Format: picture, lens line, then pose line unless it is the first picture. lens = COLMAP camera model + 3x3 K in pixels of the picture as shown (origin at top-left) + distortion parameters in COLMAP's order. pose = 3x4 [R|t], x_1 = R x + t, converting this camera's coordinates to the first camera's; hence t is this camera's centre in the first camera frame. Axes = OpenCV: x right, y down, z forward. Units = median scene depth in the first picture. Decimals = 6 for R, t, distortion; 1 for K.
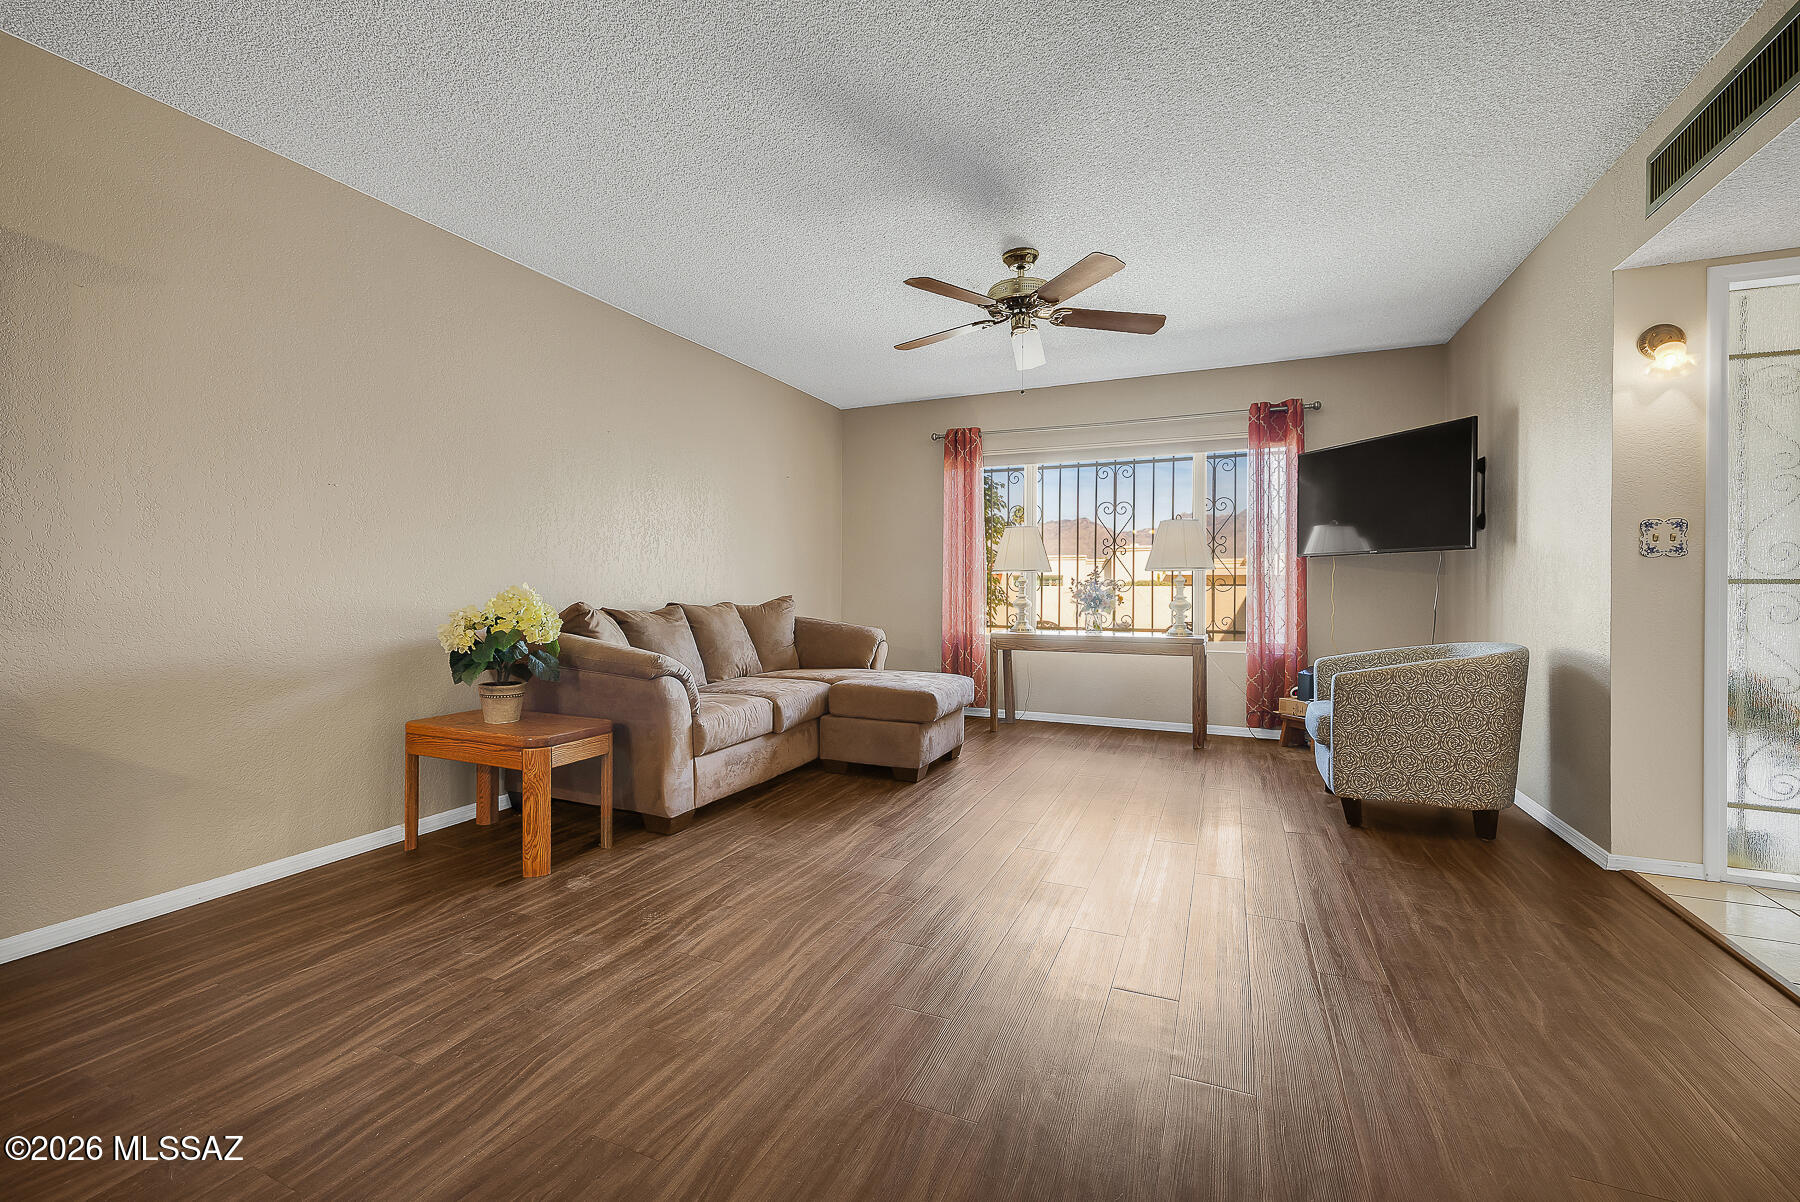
lens RADIAL K [[758.0, 0, 891.6], [0, 758.0, 596.4], [0, 0, 1]] dist [0.001202, 0.000220]
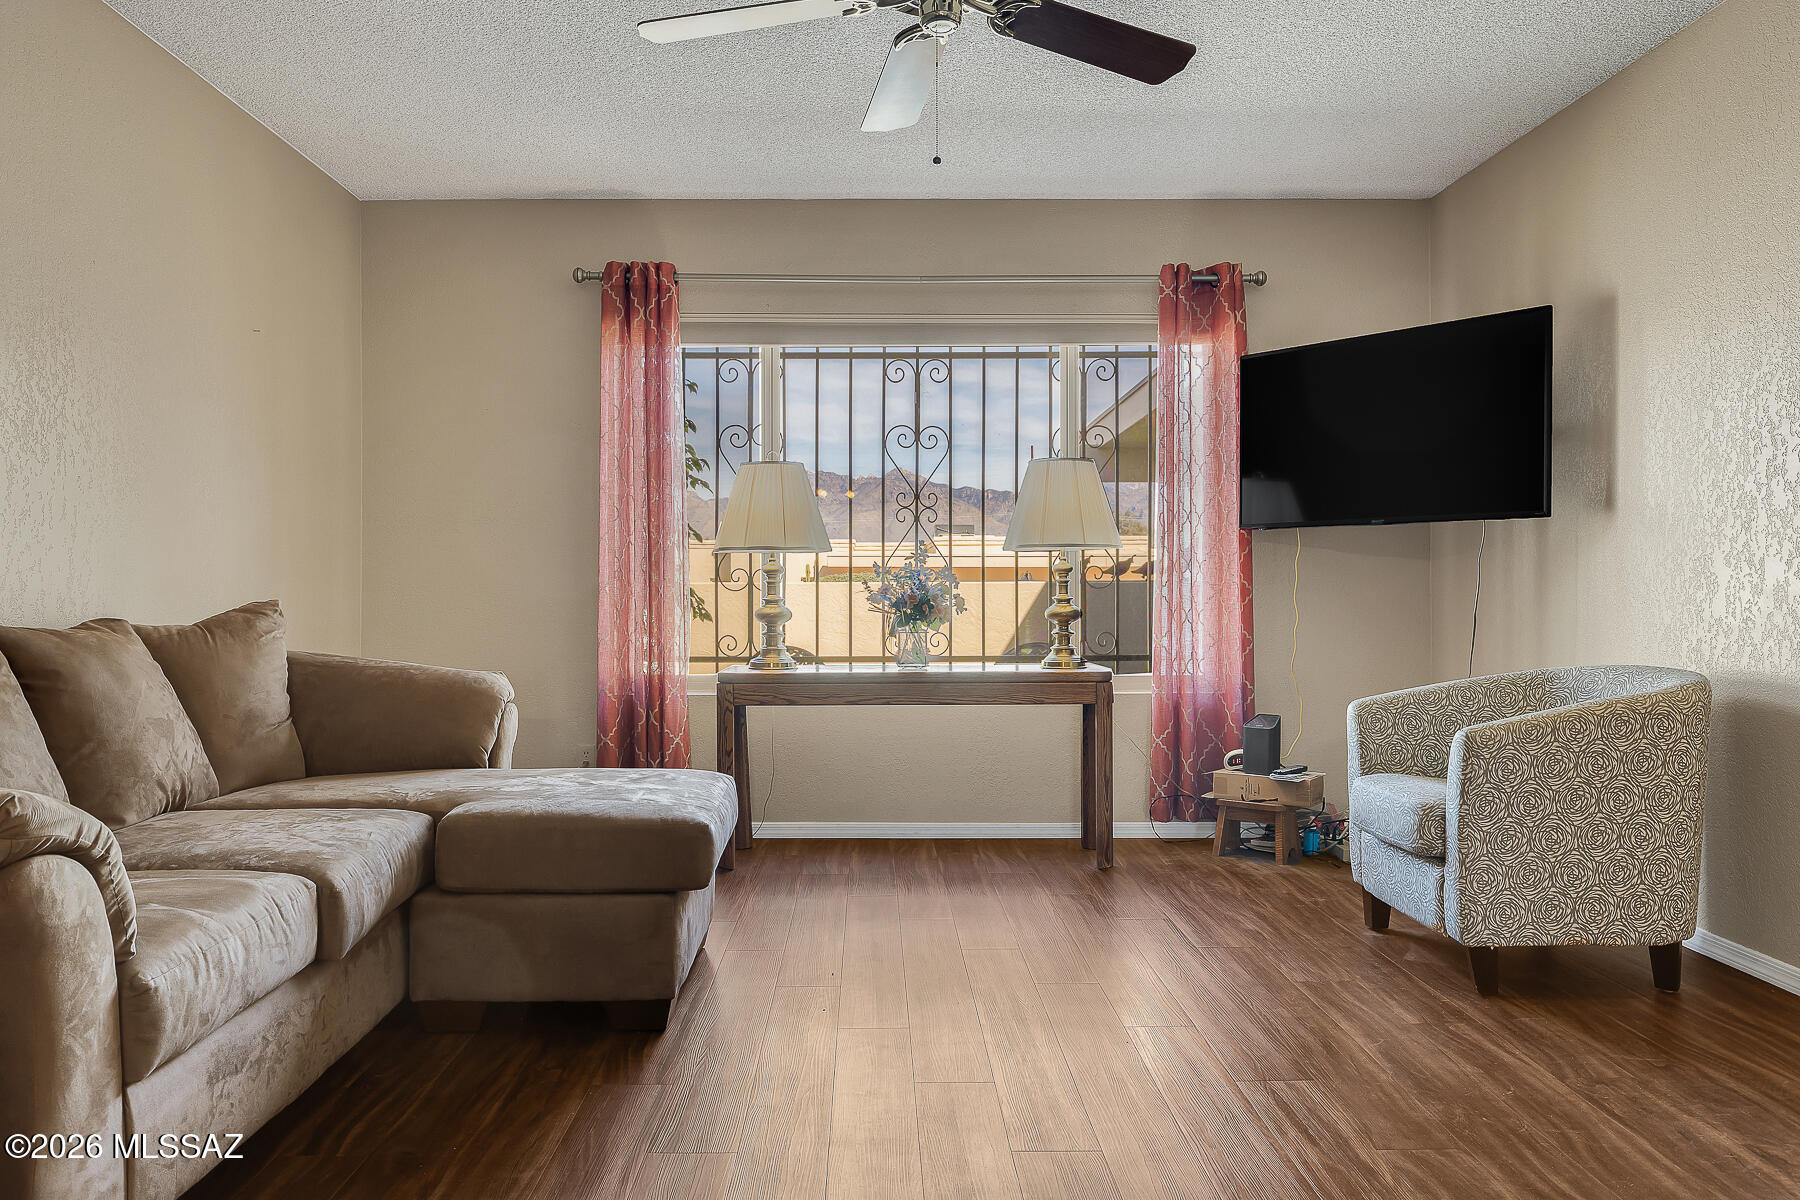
lens RADIAL K [[1249.4, 0, 906.5], [0, 1249.4, 569.4], [0, 0, 1]] dist [-0.001193, -0.004098]
pose [[0.902324, 0.000239, 0.431059, -0.120191], [0.011192, 0.999650, -0.023984, 0.001011], [-0.430914, 0.026466, 0.902005, 0.226124]]
